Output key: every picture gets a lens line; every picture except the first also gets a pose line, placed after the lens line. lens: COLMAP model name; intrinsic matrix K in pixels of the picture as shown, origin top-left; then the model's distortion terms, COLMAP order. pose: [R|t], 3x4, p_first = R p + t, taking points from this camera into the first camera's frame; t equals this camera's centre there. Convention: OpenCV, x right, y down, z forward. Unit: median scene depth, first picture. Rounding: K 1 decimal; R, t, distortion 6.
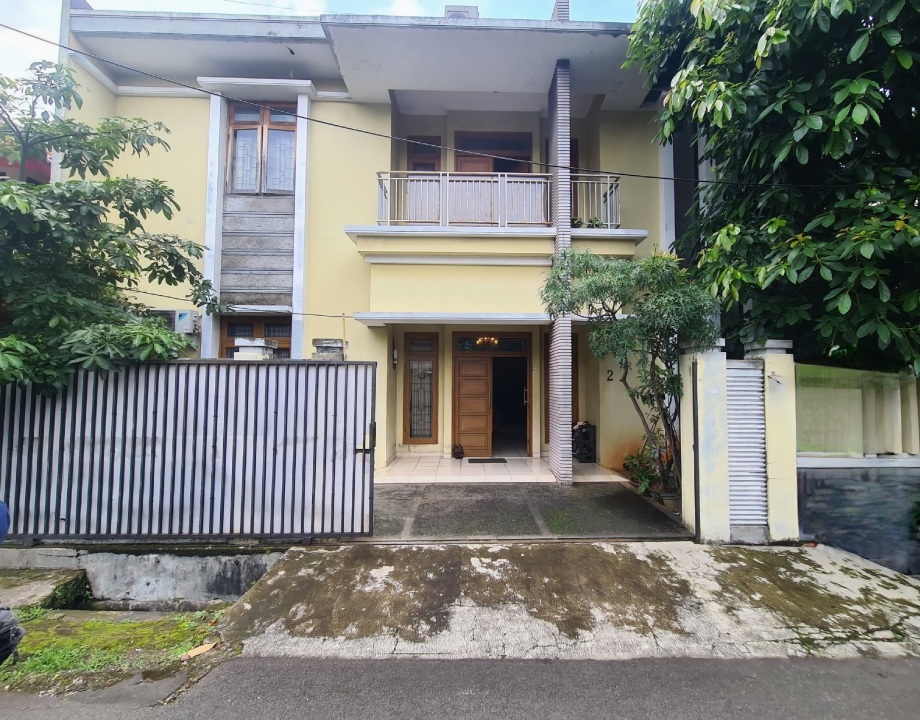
lens RADIAL K [[411.4, 0, 460.0], [0, 411.4, 360.0], [0, 0, 1]] dist [-0.020979, -0.000052]
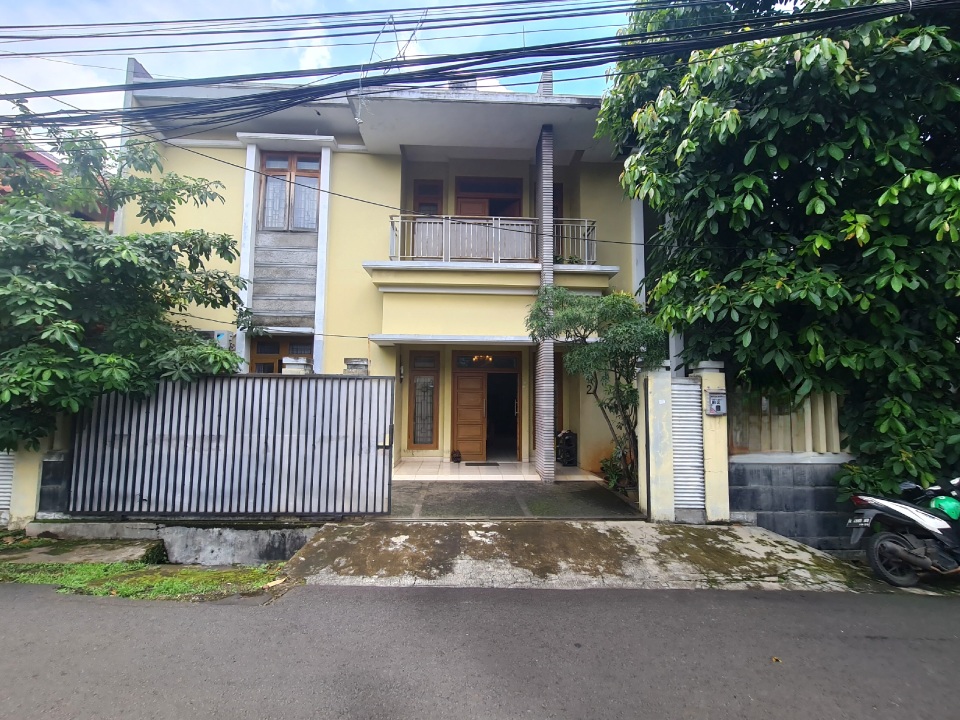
lens RADIAL K [[389.6, 0, 457.1], [0, 389.6, 361.5], [0, 0, 1]] dist [-0.008789, -0.000452]
pose [[0.999977, 0.006795, 0.000109, -0.011448], [-0.006787, 0.999357, -0.035213, -0.001307], [-0.000349, 0.035212, 0.999380, -0.207433]]
